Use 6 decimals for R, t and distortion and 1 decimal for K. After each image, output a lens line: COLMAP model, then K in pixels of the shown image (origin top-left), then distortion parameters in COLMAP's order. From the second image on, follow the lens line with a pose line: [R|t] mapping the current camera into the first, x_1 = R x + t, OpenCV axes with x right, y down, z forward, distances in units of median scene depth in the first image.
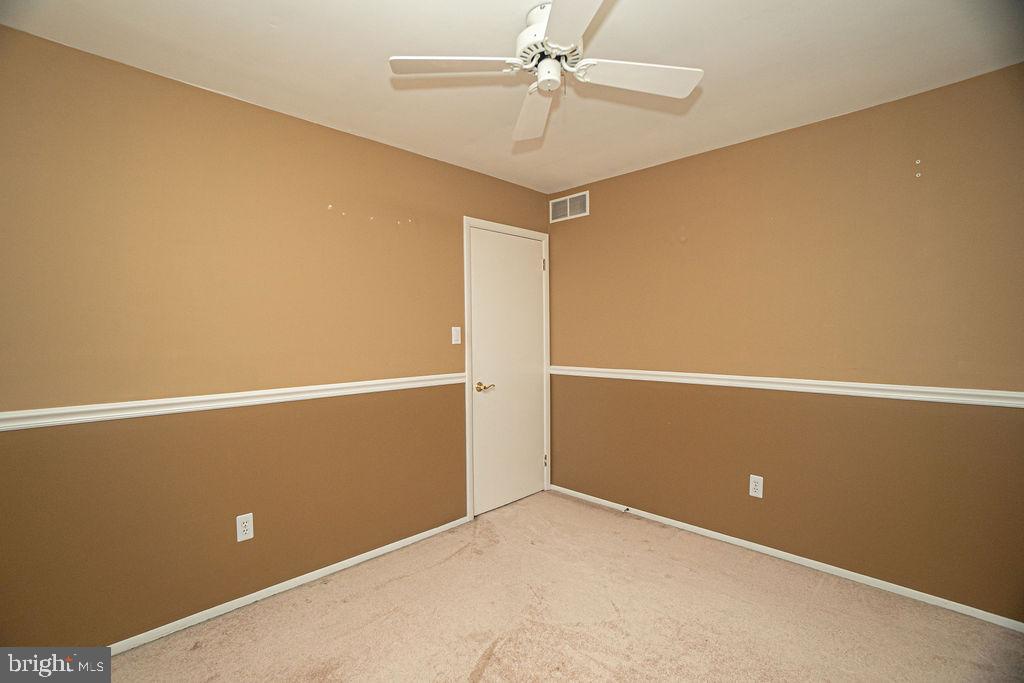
lens RADIAL K [[461.2, 0, 513.1], [0, 461.2, 346.4], [0, 0, 1]] dist [-0.015079, 0.000111]
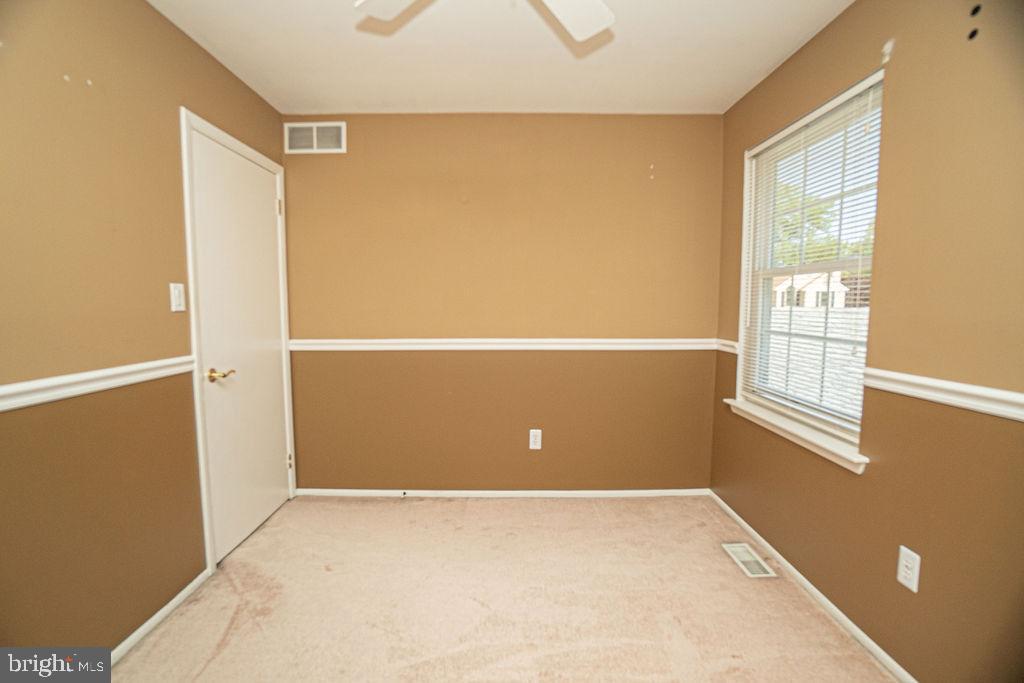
lens RADIAL K [[456.1, 0, 505.4], [0, 456.1, 340.0], [0, 0, 1]] dist [-0.060681, 0.023703]
pose [[0.714564, -0.049797, 0.697795, -0.219456], [0.017067, 0.998407, 0.053772, 0.009065], [-0.699361, -0.026514, 0.714276, 0.240770]]
